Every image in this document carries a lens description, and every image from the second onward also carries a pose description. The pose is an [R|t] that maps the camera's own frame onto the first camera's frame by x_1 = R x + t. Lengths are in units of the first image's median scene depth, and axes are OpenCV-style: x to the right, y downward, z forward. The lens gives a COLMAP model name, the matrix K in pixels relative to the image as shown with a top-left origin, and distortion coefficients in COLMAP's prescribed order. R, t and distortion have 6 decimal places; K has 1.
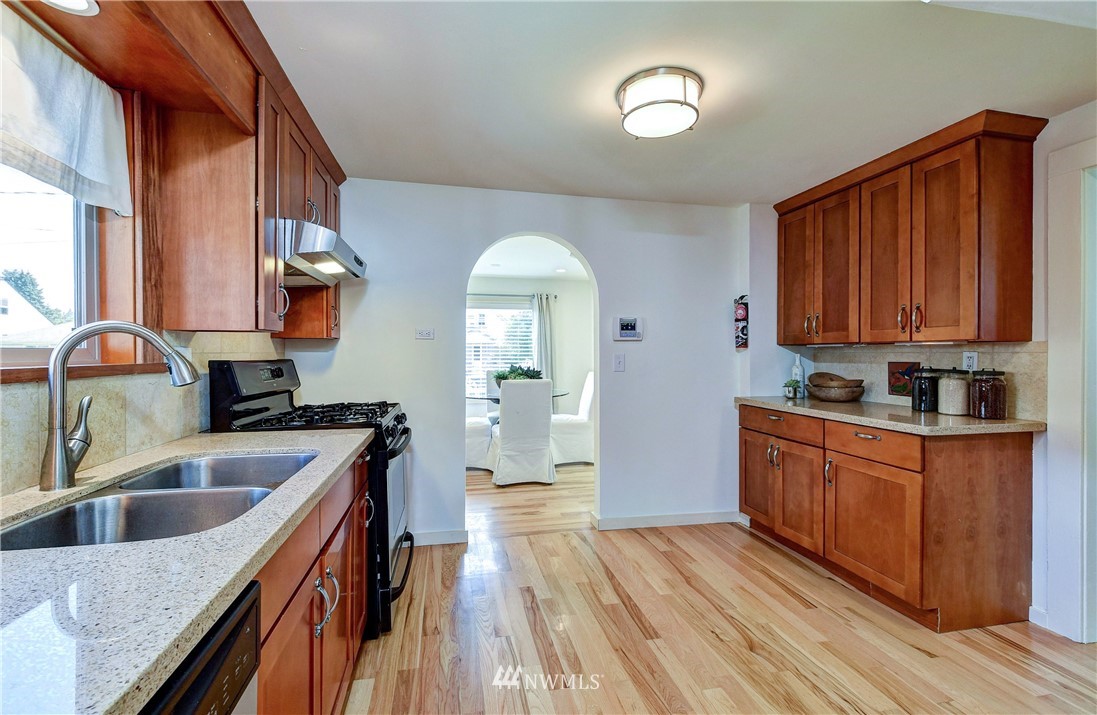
lens RADIAL K [[473.2, 0, 545.5], [0, 473.2, 356.1], [0, 0, 1]] dist [0.004488, -0.002966]
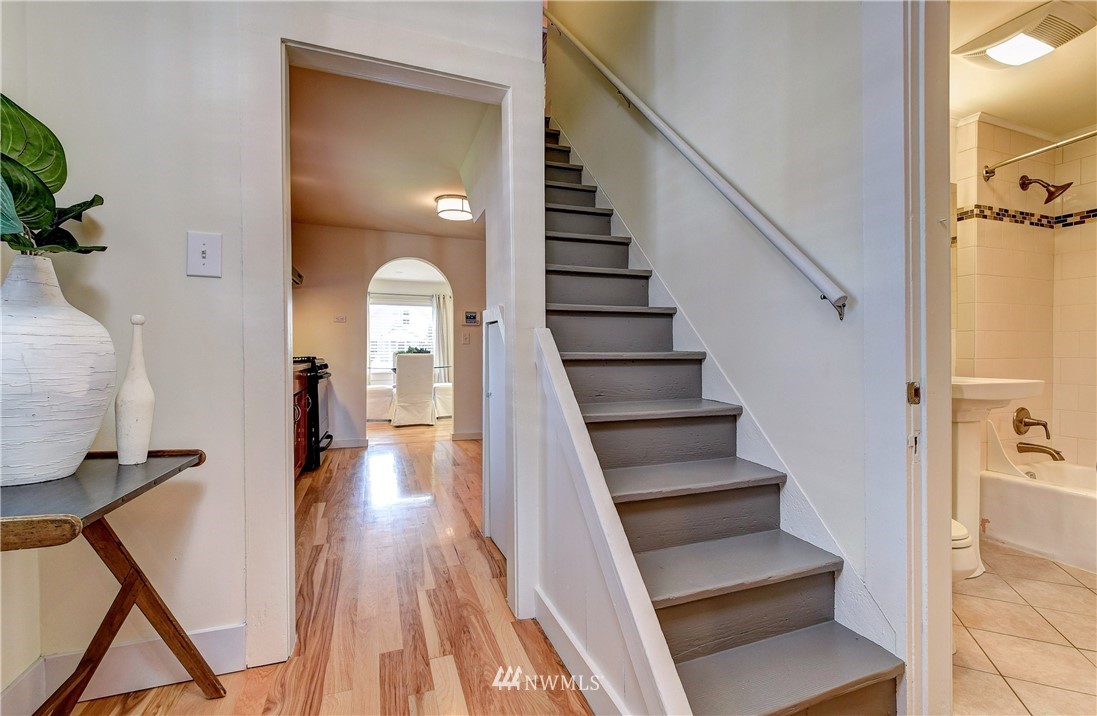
lens RADIAL K [[473.2, 0, 547.1], [0, 473.2, 357.6], [0, 0, 1]] dist [0.004488, -0.002966]
pose [[0.988884, 0.000104, 0.148688, 0.241370], [-0.000643, 0.999993, 0.003579, 0.092160], [-0.148686, -0.003634, 0.988878, -0.836629]]
